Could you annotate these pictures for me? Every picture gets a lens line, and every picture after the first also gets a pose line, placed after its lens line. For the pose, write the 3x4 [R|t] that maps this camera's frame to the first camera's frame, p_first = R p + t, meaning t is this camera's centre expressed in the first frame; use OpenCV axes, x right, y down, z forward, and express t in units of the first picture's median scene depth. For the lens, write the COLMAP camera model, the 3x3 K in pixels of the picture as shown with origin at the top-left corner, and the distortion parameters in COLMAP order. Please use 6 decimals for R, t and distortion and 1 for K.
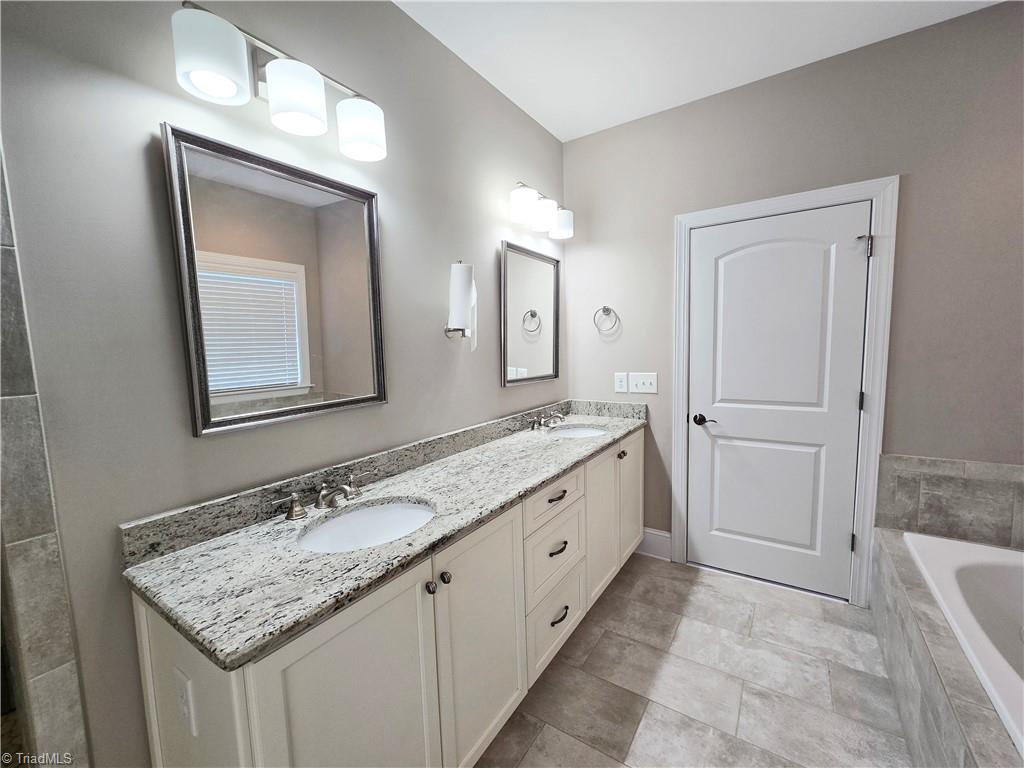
lens RADIAL K [[421.1, 0, 513.4], [0, 421.1, 386.6], [0, 0, 1]] dist [-0.002451, 0.000704]
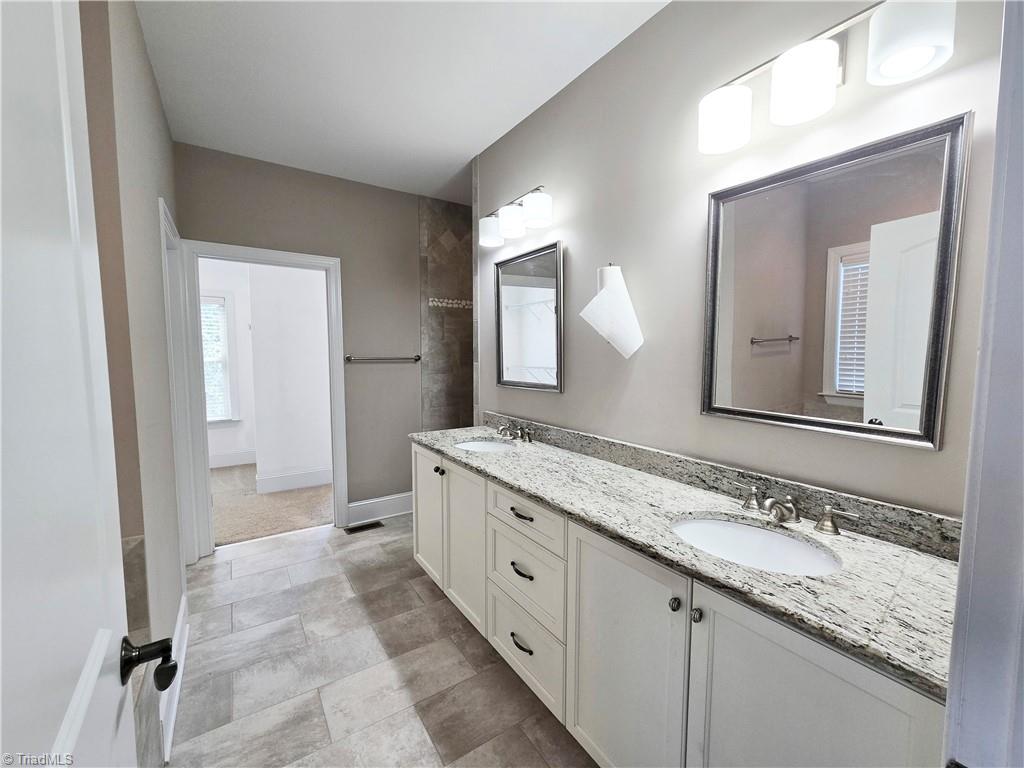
lens RADIAL K [[421.1, 0, 513.4], [0, 421.1, 386.6], [0, 0, 1]] dist [-0.002451, 0.000704]
pose [[-0.385069, 0.099795, -0.917476, 0.845985], [-0.084686, 0.986121, 0.142805, -0.136271], [0.918994, 0.132687, -0.371274, 1.158669]]
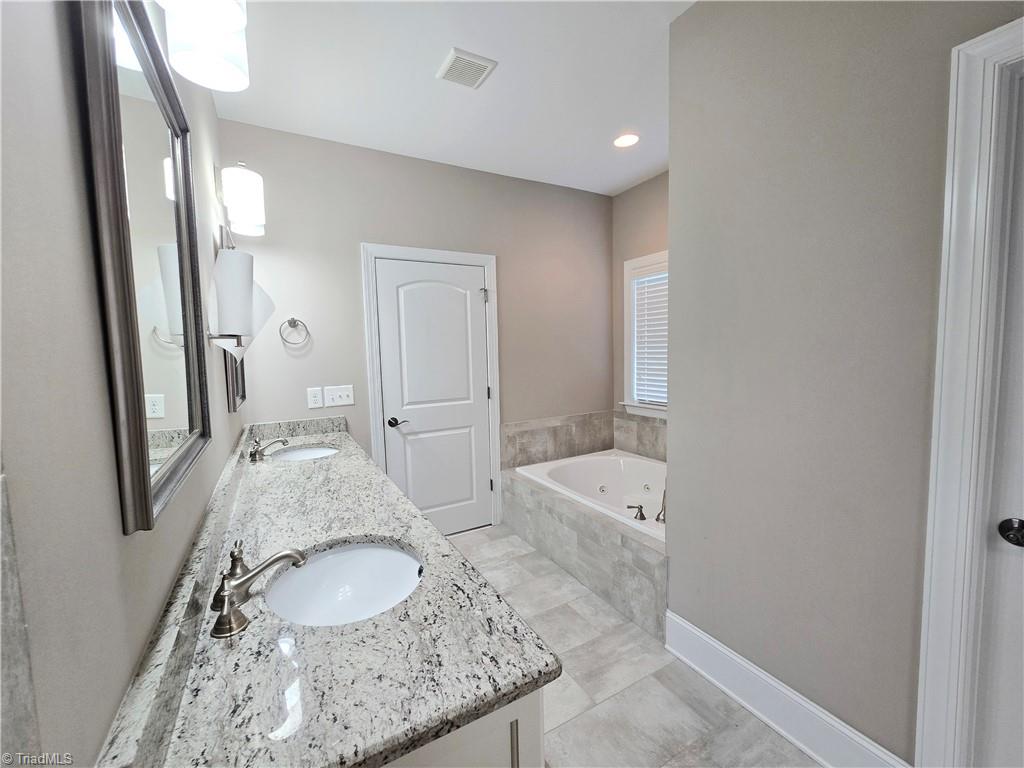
lens RADIAL K [[421.1, 0, 513.4], [0, 421.1, 386.6], [0, 0, 1]] dist [-0.002451, 0.000704]
pose [[0.453666, -0.061887, 0.889020, -0.571069], [0.102786, 0.994562, 0.016783, -0.006748], [-0.885225, 0.083765, 0.457560, 0.217157]]
